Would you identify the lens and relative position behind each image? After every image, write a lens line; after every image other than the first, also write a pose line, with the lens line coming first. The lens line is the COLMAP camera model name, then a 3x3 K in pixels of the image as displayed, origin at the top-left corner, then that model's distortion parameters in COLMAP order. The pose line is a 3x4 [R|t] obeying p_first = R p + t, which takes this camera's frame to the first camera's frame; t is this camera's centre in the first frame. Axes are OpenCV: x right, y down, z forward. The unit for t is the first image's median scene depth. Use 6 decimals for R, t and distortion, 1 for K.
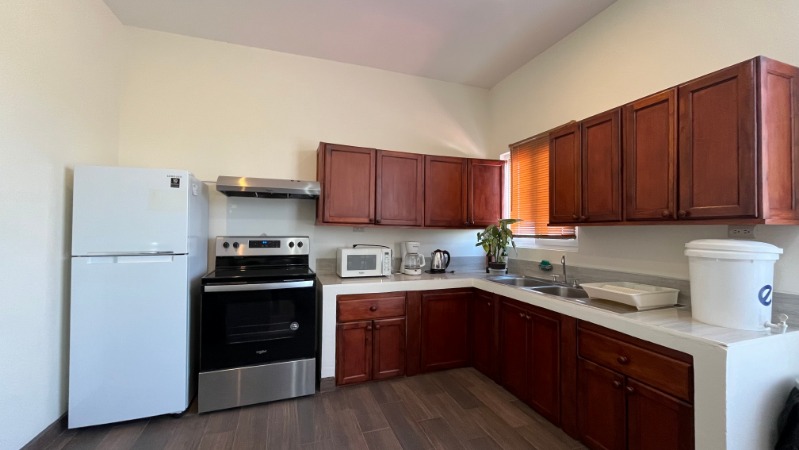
lens RADIAL K [[323.4, 0, 395.7], [0, 323.4, 225.3], [0, 0, 1]] dist [-0.000943, -0.000055]
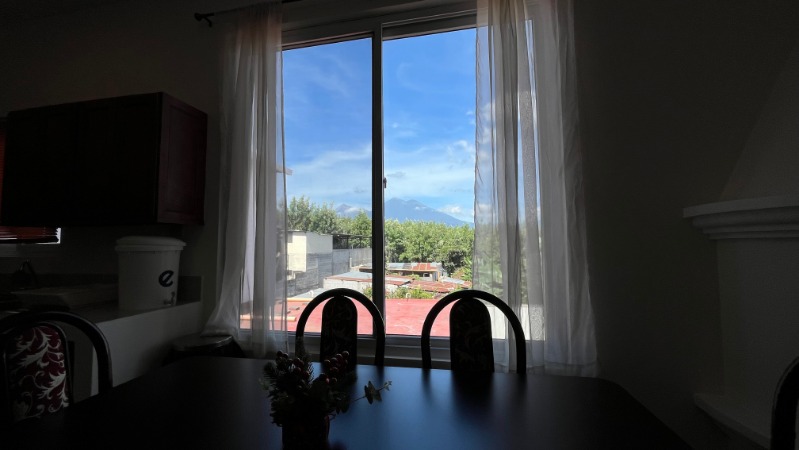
lens RADIAL K [[323.4, 0, 395.7], [0, 323.4, 225.3], [0, 0, 1]] dist [-0.000943, -0.000055]
pose [[0.523811, 0.037570, 0.851005, 0.263857], [-0.000917, 0.999051, -0.043542, 0.030974], [-0.851834, 0.022027, 0.523349, -0.224576]]
